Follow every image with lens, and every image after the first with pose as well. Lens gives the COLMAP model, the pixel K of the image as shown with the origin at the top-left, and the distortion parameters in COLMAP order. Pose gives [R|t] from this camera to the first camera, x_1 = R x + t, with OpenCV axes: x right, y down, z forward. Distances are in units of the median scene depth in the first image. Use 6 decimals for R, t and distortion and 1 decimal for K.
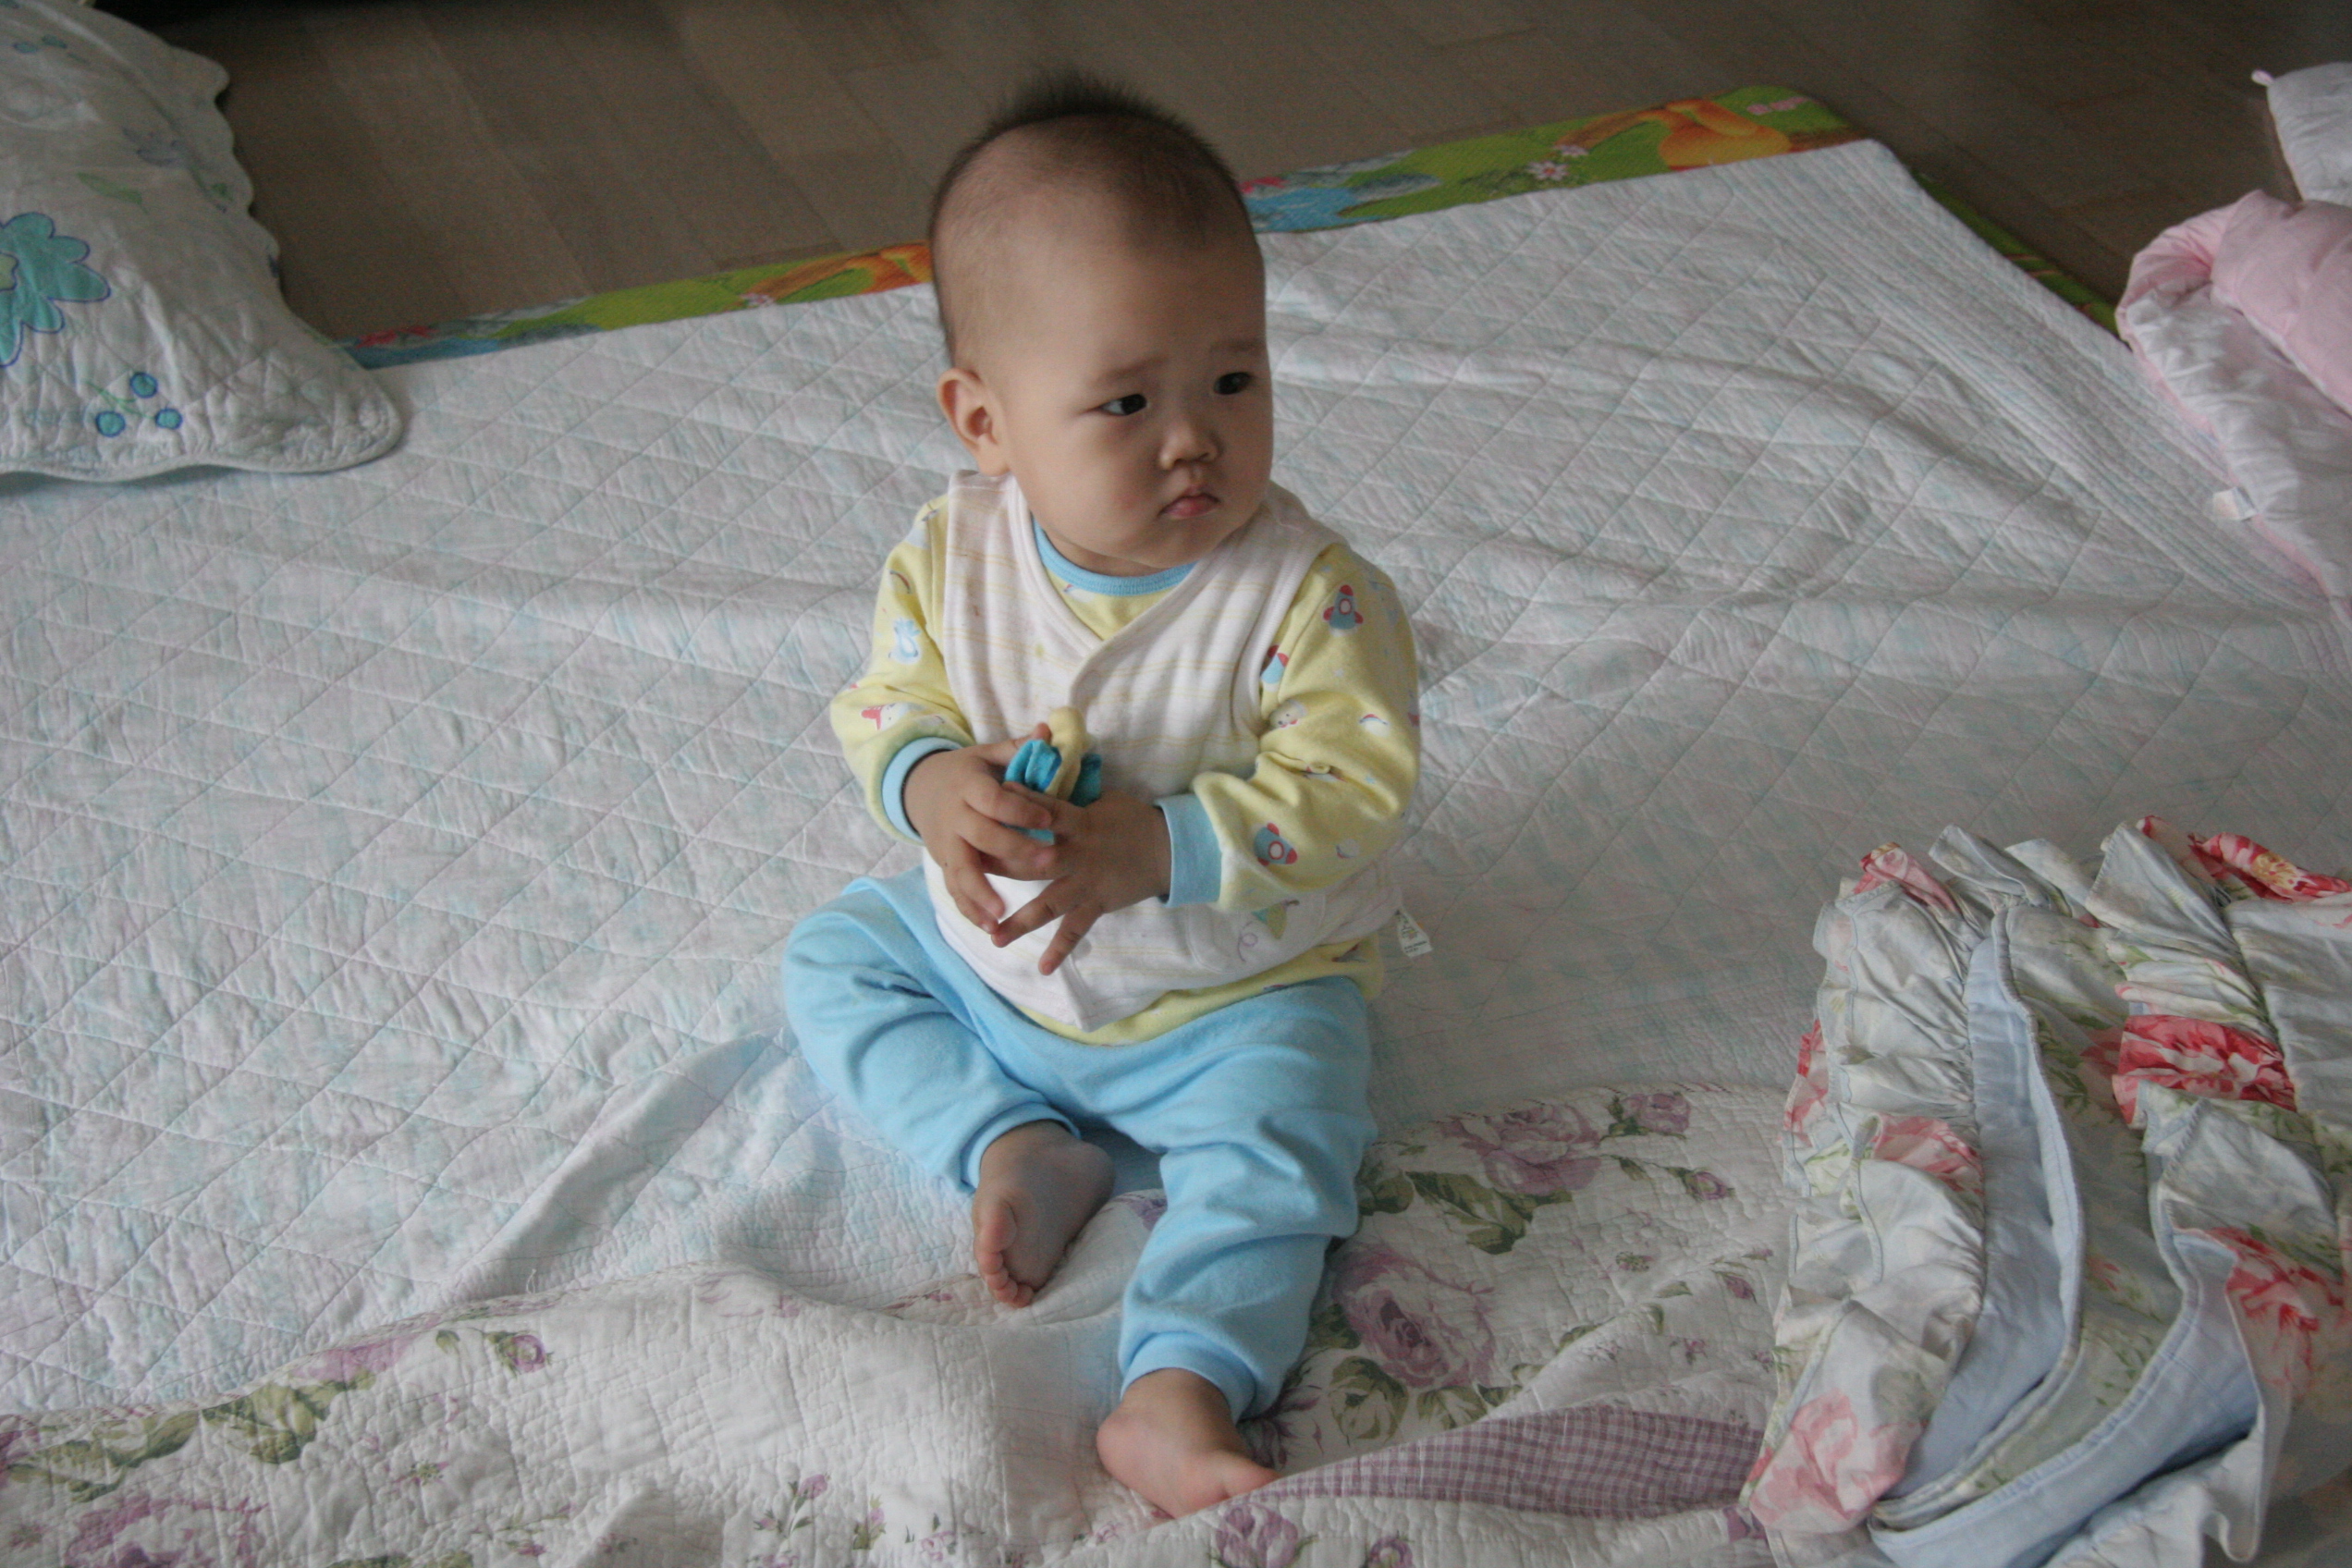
lens RADIAL K [[3697.1, 0, 1171.1], [0, 3697.1, 785.1], [0, 0, 1]] dist [0.149964, 0.214402]
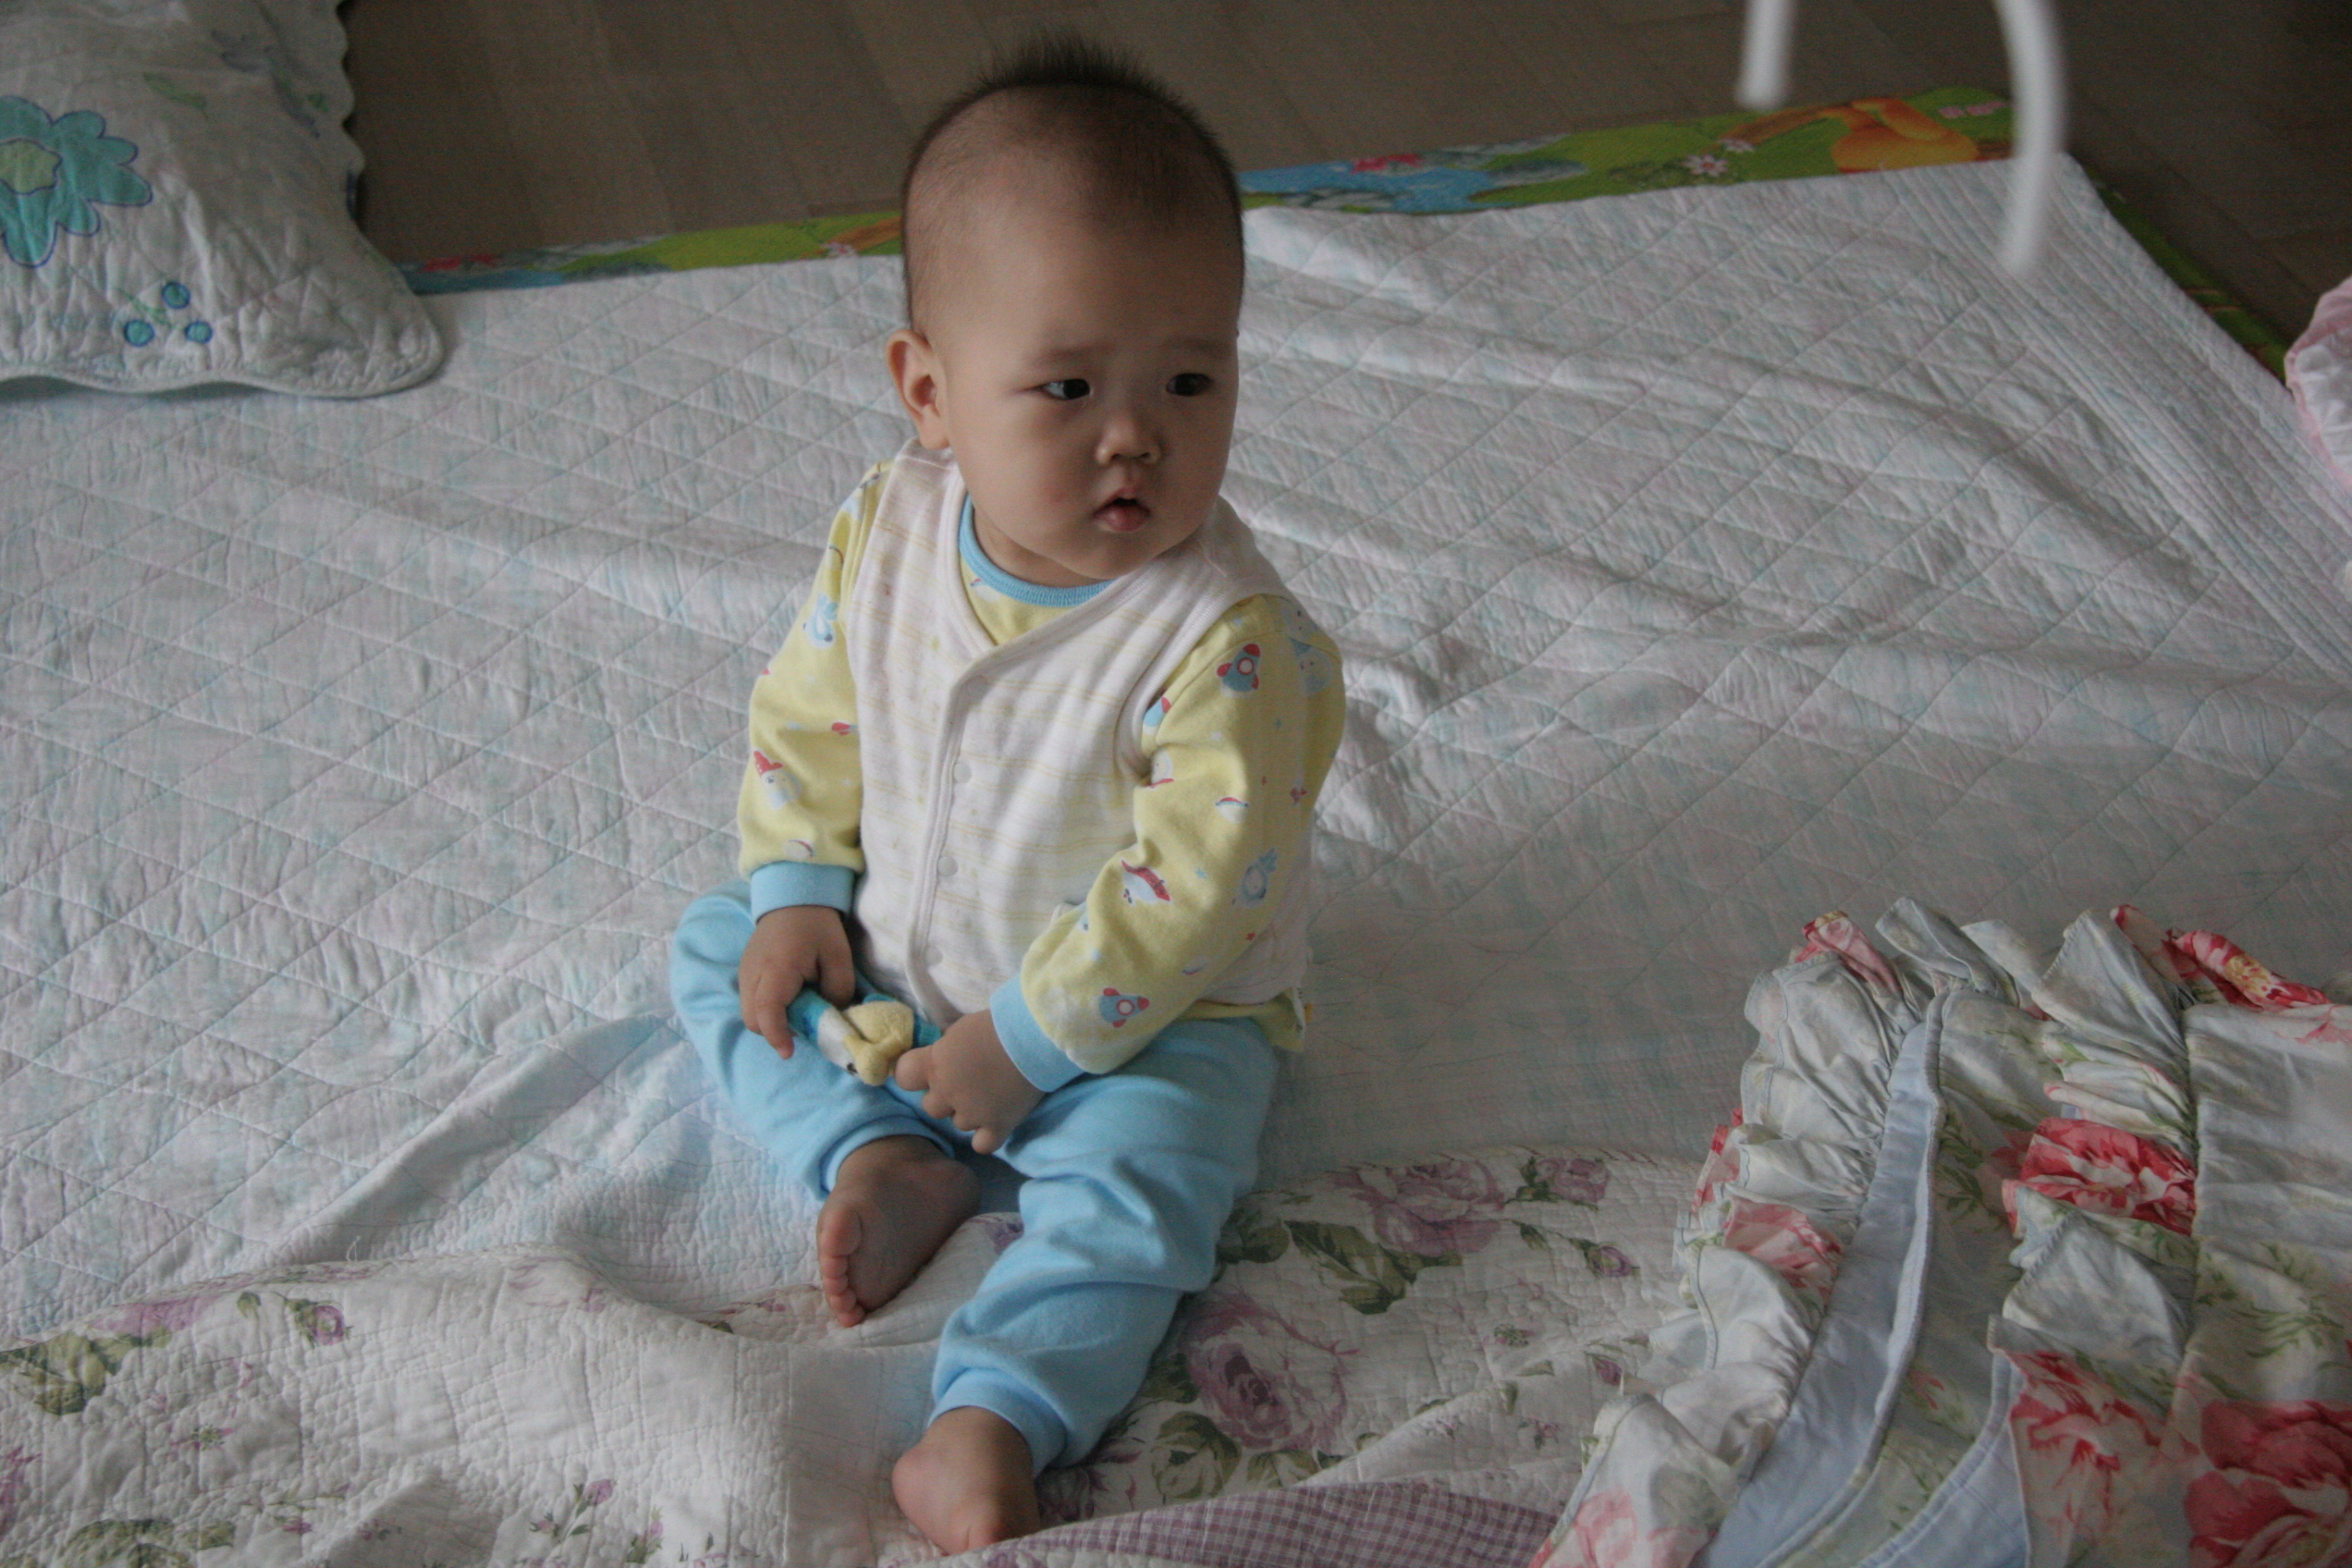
lens RADIAL K [[3935.8, 0, 1173.9], [0, 3935.8, 789.8], [0, 0, 1]] dist [0.164333, 0.327309]
pose [[0.991634, 0.078690, -0.102321, 0.105030], [-0.078620, 0.996893, 0.004722, -0.005059], [0.102374, 0.003362, 0.994740, 0.002300]]
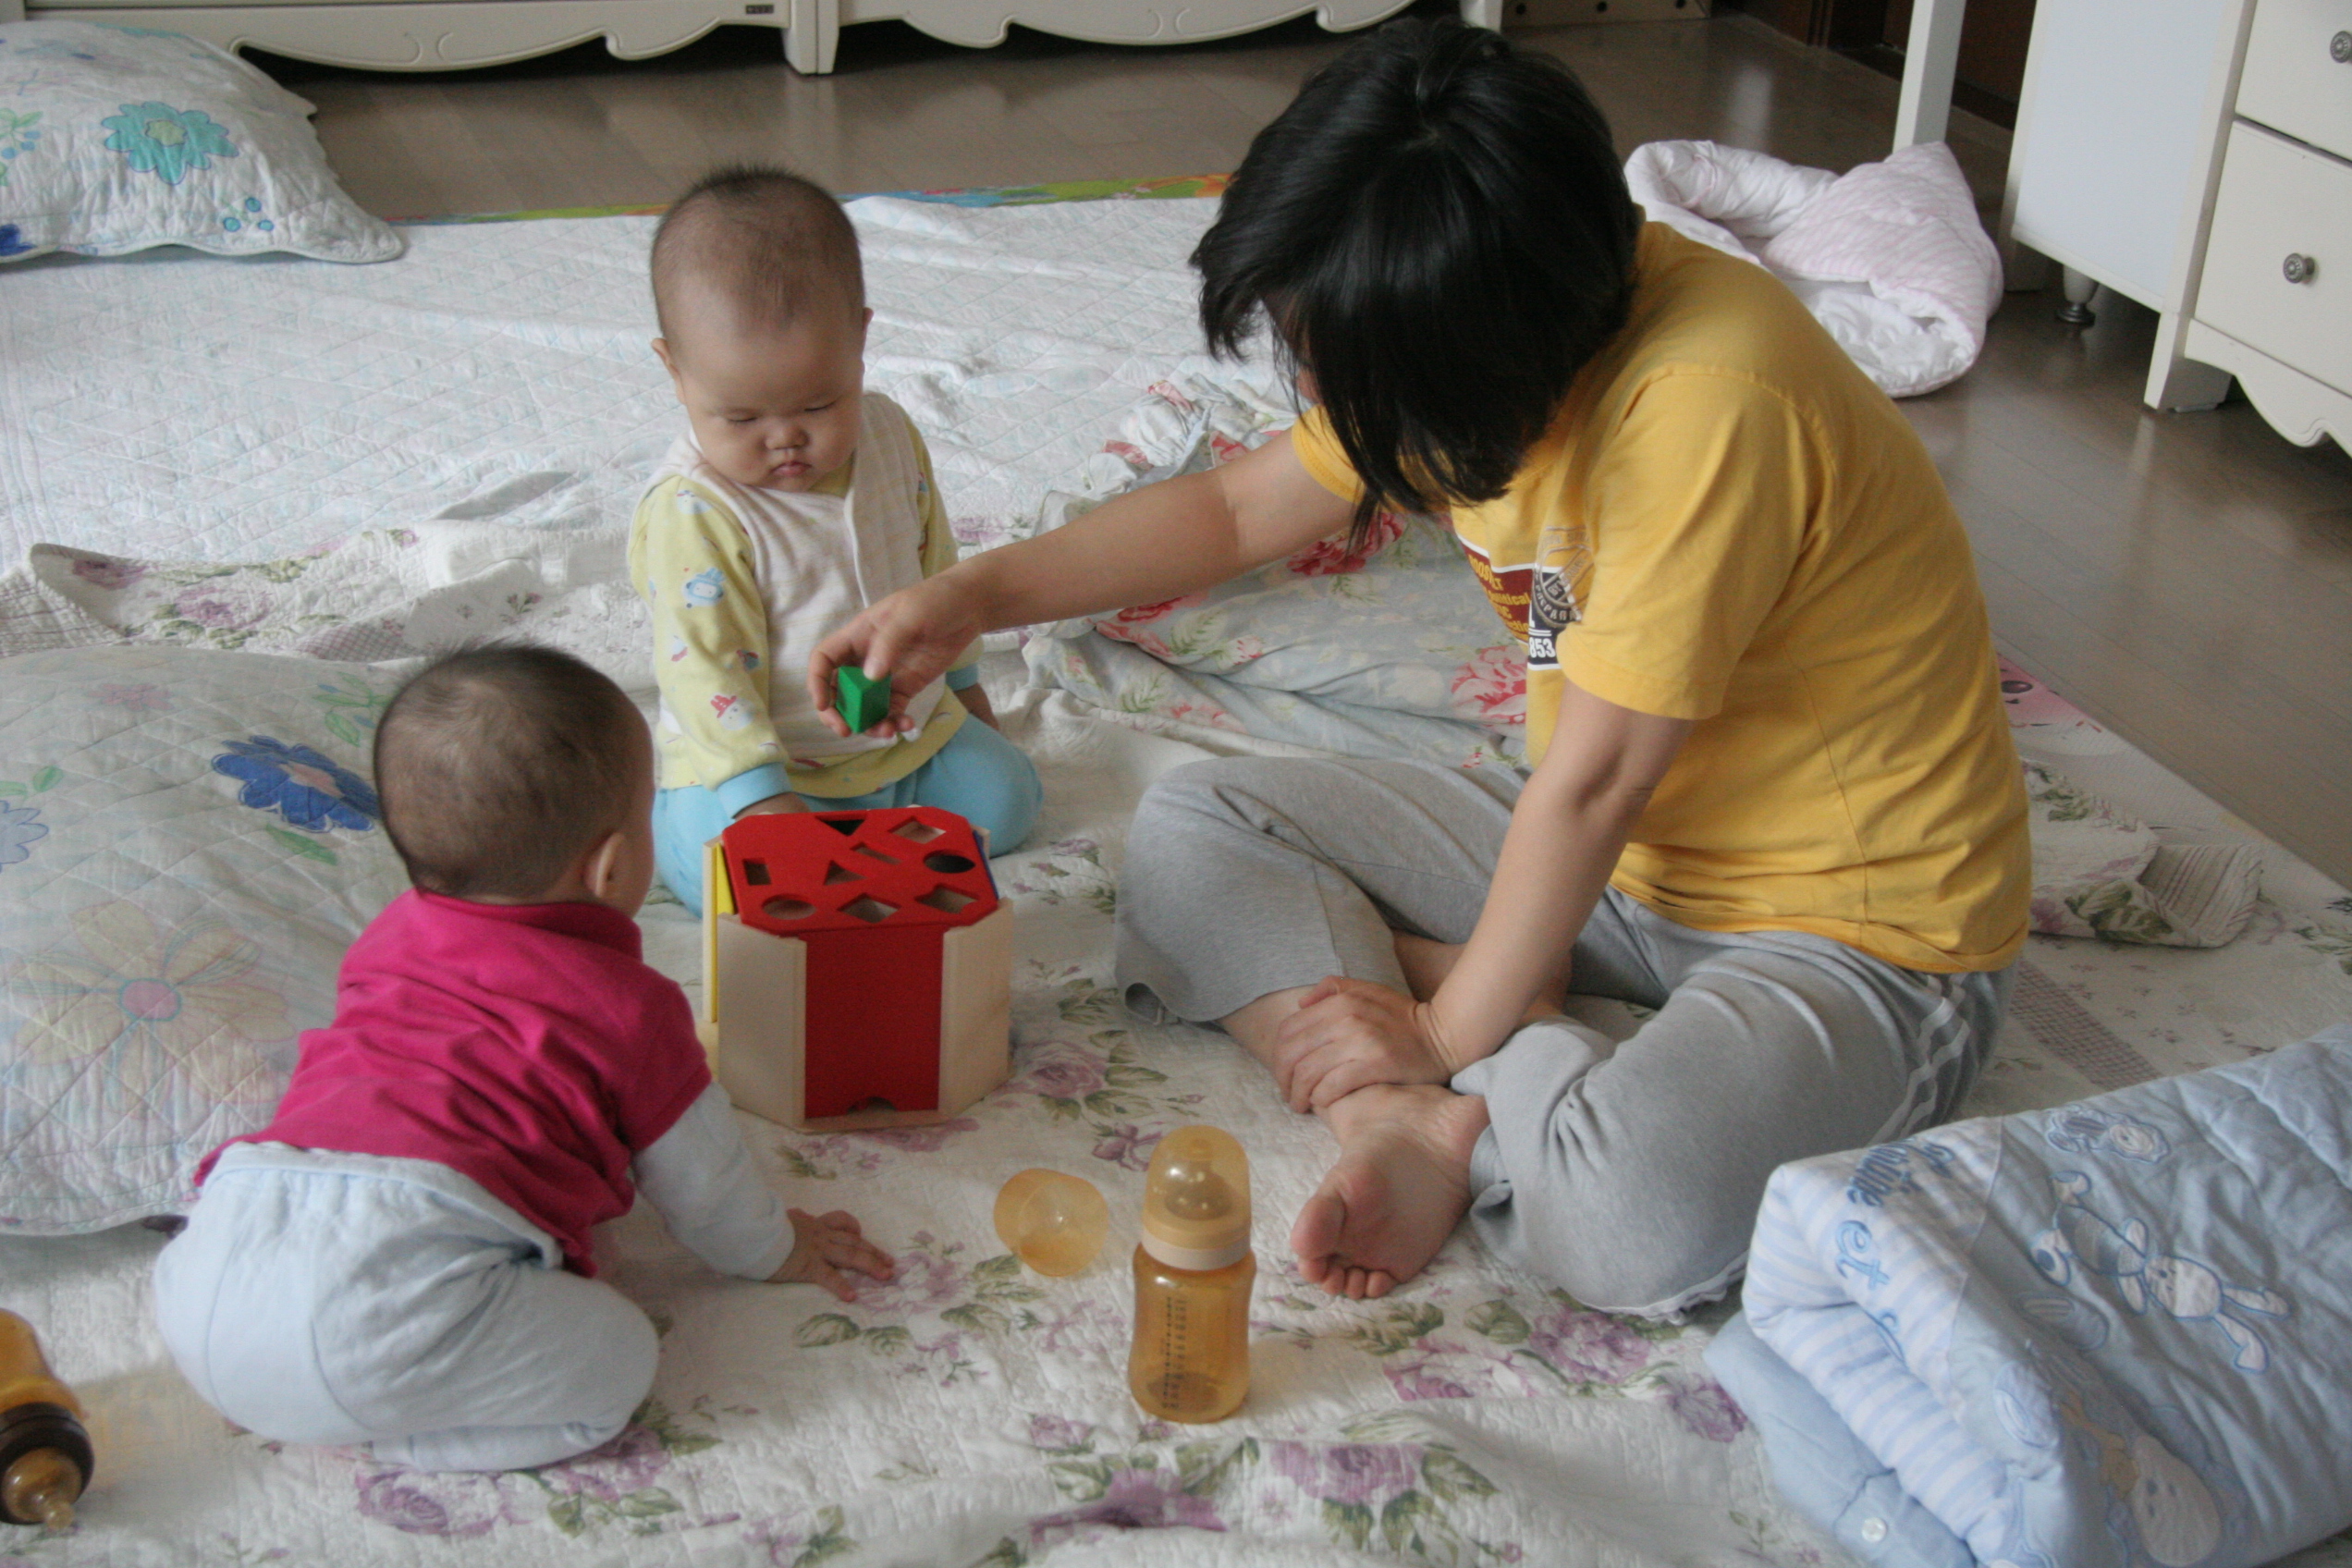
lens RADIAL K [[3524.3, 0, 1167.8], [0, 3524.3, 785.5], [0, 0, 1]] dist [0.105828, 0.529623]
pose [[0.998076, 0.061953, 0.002346, 0.167533], [-0.060900, 0.986798, -0.150071, 0.405092], [-0.011612, 0.149640, 0.988672, -0.623813]]
